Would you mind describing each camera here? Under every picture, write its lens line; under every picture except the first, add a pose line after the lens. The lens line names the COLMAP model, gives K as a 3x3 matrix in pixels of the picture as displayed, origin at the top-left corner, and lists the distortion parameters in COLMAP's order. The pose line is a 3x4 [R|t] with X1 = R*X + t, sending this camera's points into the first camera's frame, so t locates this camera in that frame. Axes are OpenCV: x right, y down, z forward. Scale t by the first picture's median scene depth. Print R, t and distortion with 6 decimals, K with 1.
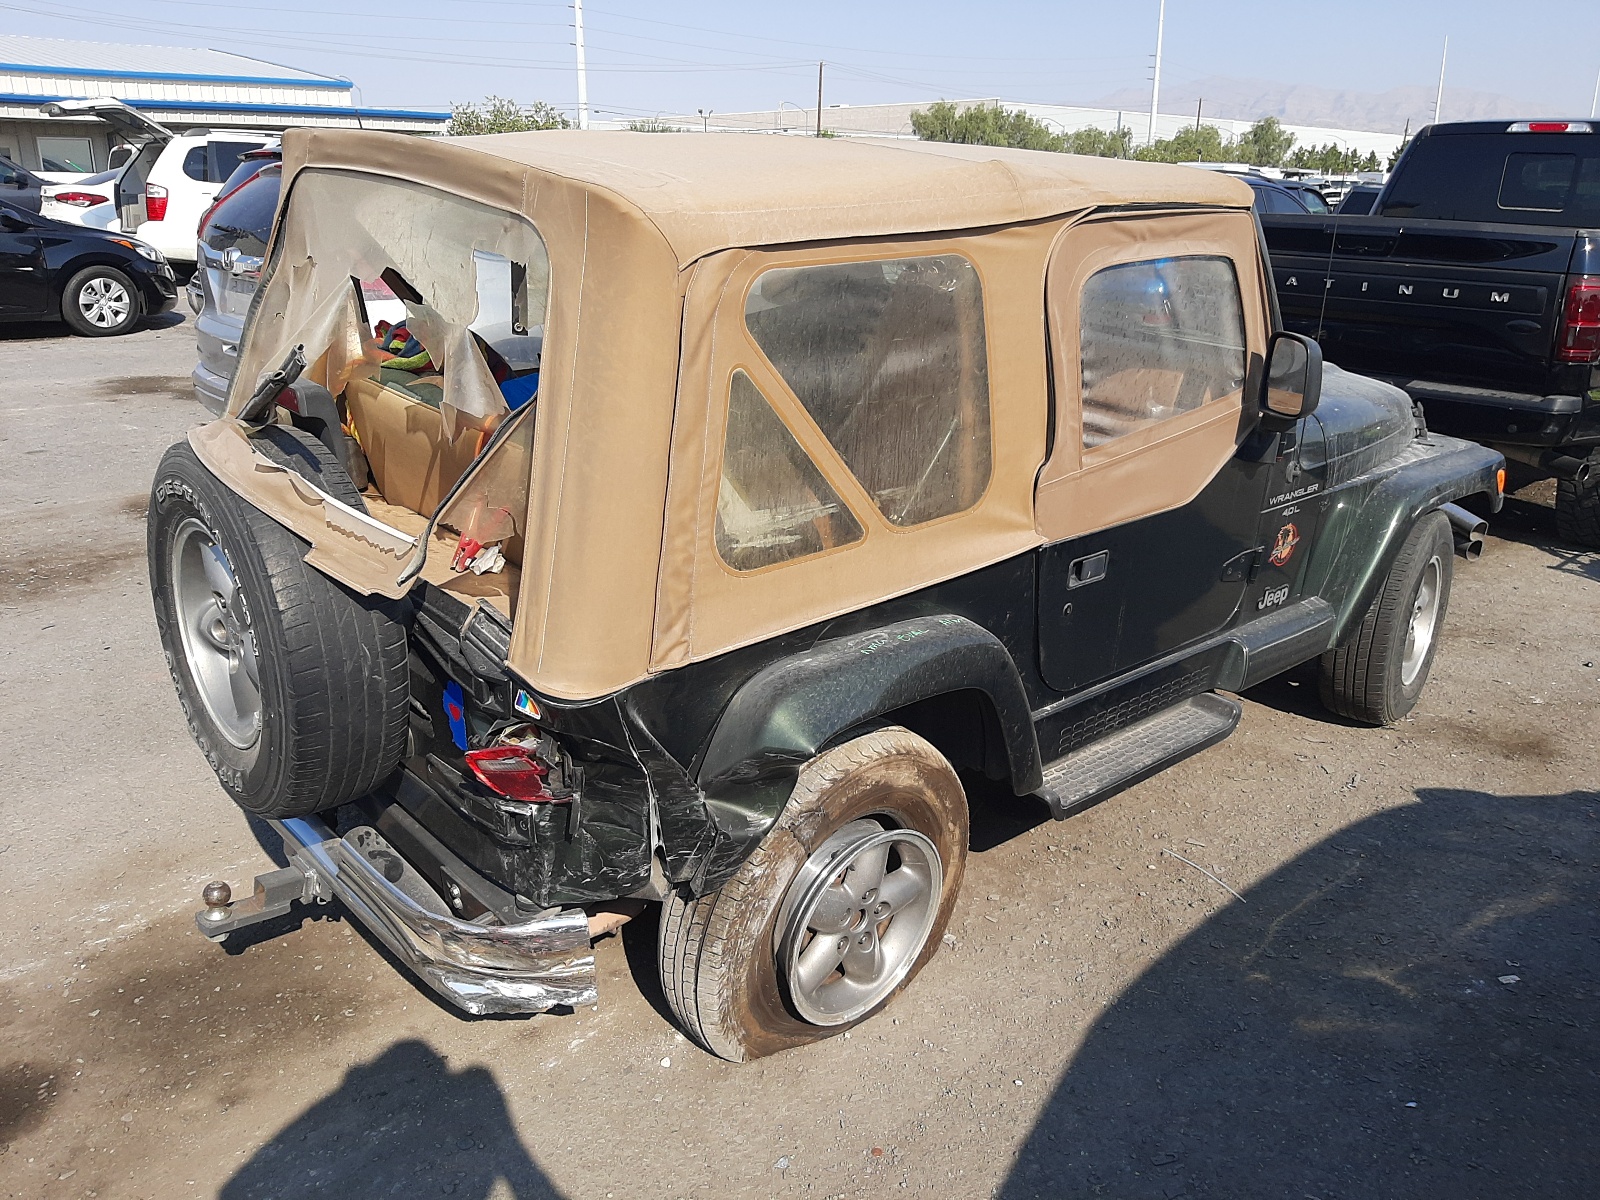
lens RADIAL K [[1272.2, 0, 800.0], [0, 1272.2, 600.0], [0, 0, 1]] dist [-0.004016, -0.000038]
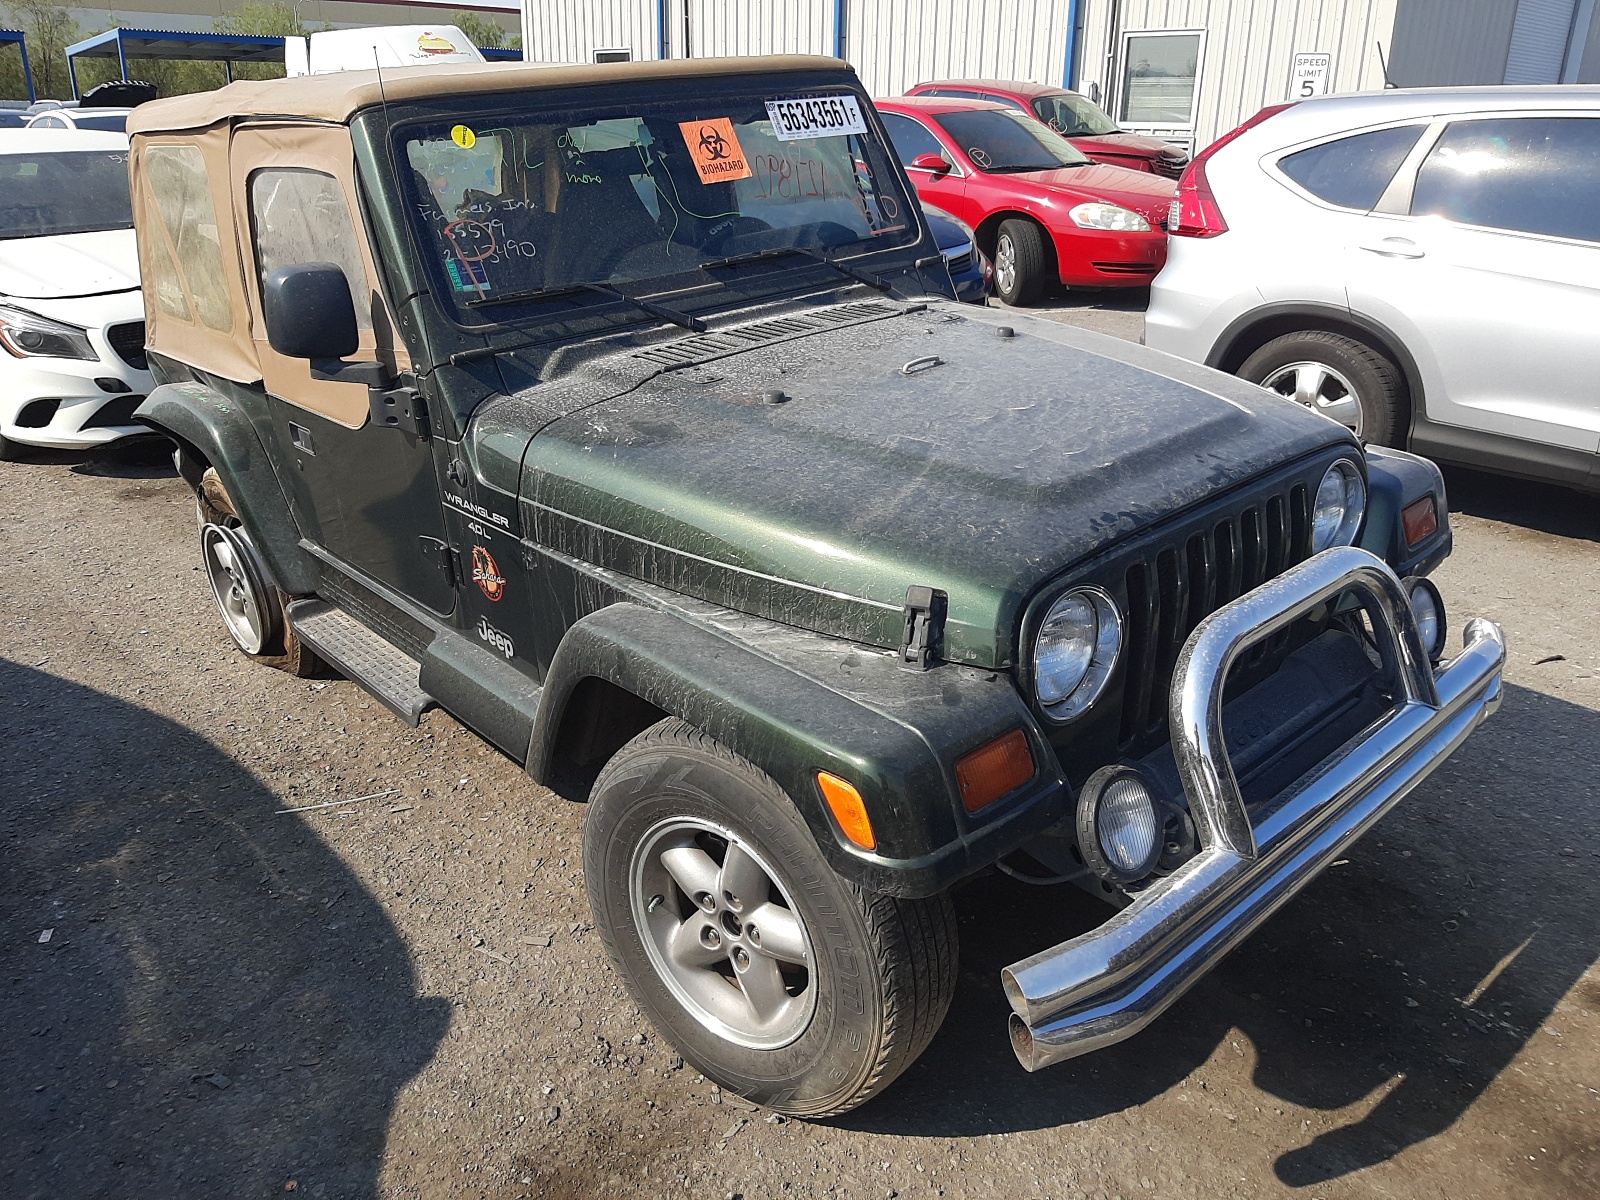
lens RADIAL K [[1272.2, 0, 800.0], [0, 1272.2, 600.0], [0, 0, 1]] dist [-0.004016, -0.000038]
pose [[-0.006860, 0.348975, -0.937107, 1.152975], [-0.323969, 0.885810, 0.332243, -0.360371], [0.946043, 0.305873, 0.106981, 1.147477]]
